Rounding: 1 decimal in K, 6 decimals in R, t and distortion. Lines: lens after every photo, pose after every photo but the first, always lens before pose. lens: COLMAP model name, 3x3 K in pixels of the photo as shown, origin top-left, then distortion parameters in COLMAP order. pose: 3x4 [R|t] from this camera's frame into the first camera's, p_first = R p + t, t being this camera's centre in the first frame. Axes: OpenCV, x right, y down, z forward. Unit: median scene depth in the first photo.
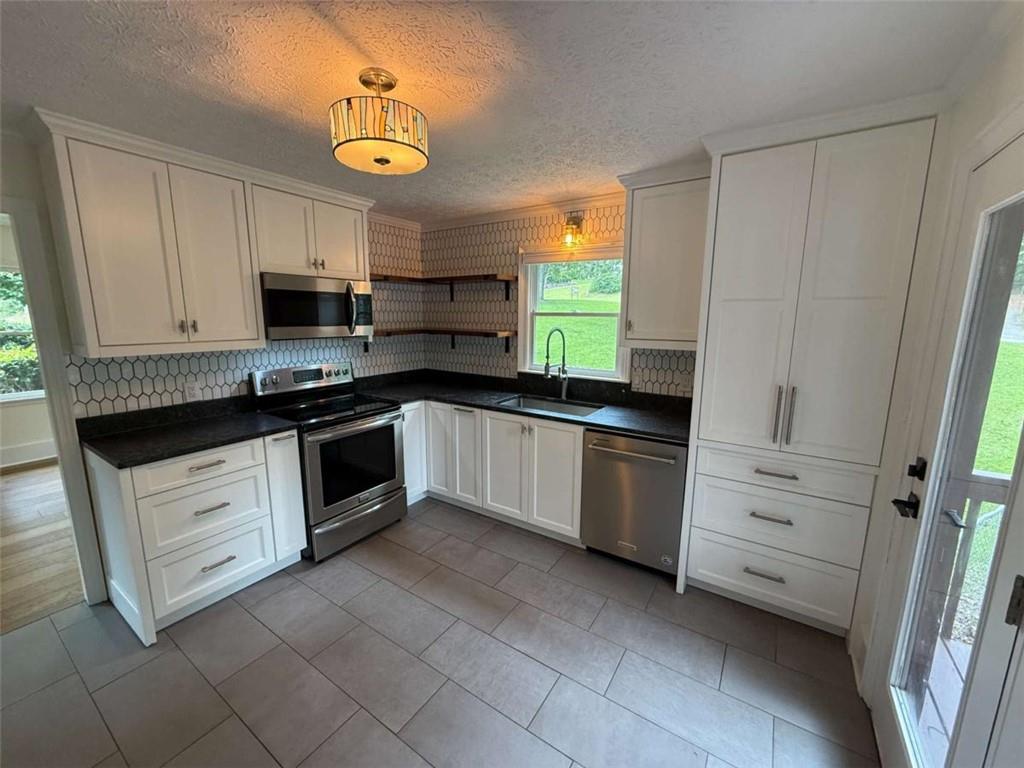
lens RADIAL K [[406.4, 0, 509.0], [0, 406.4, 383.3], [0, 0, 1]] dist [0.000178, -0.000160]
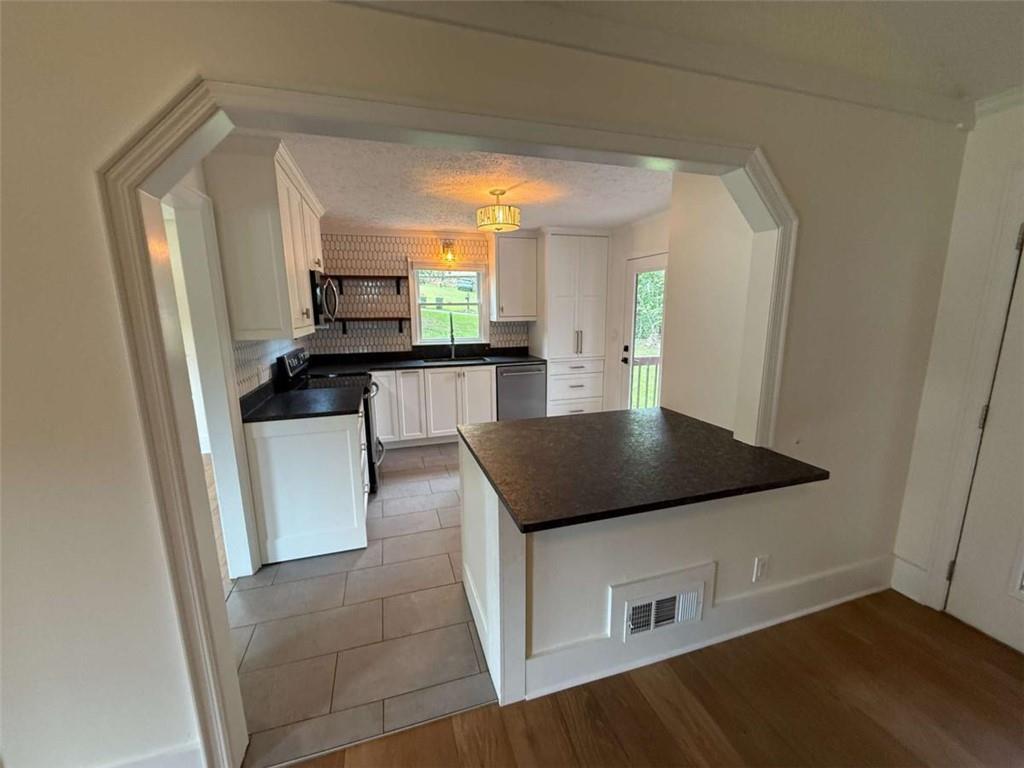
lens RADIAL K [[406.4, 0, 509.0], [0, 406.4, 383.3], [0, 0, 1]] dist [0.000178, -0.000160]
pose [[0.631183, -0.152333, 0.760528, -0.979818], [0.143682, 0.986517, 0.078353, 0.043779], [-0.762210, 0.059819, 0.644560, -0.175485]]
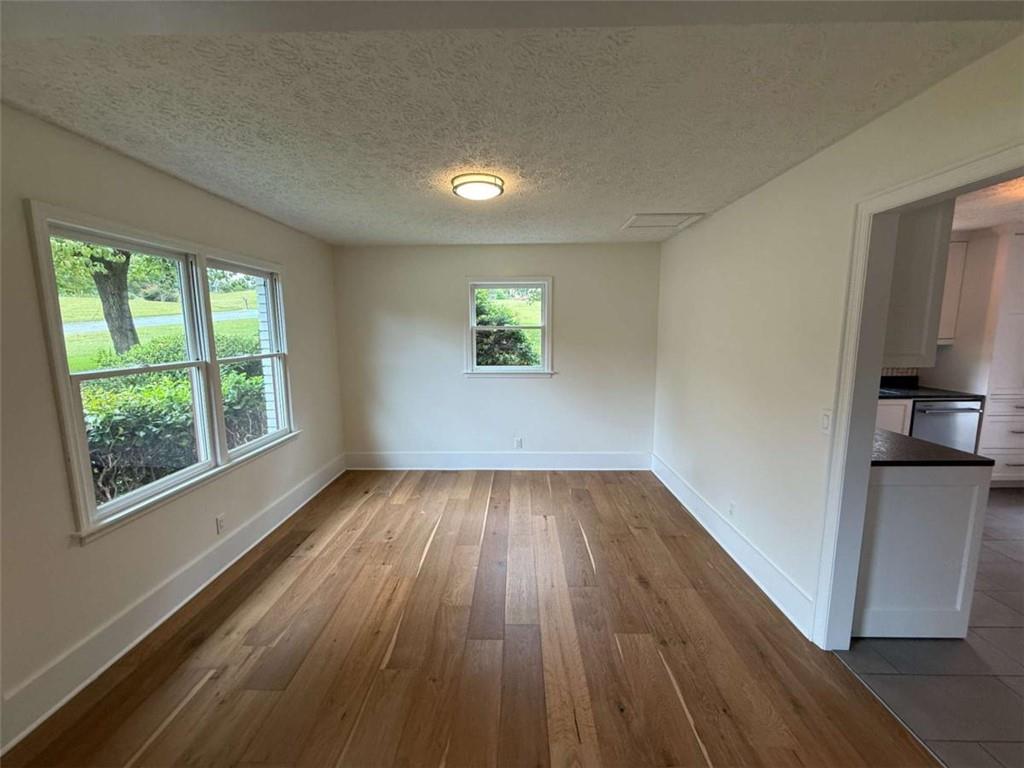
lens RADIAL K [[406.4, 0, 509.0], [0, 406.4, 383.3], [0, 0, 1]] dist [0.000178, -0.000160]
pose [[0.841155, -0.079975, 0.534849, -1.517490], [0.099067, 0.995056, -0.007014, -0.069606], [-0.531643, 0.058885, 0.844919, 0.447455]]
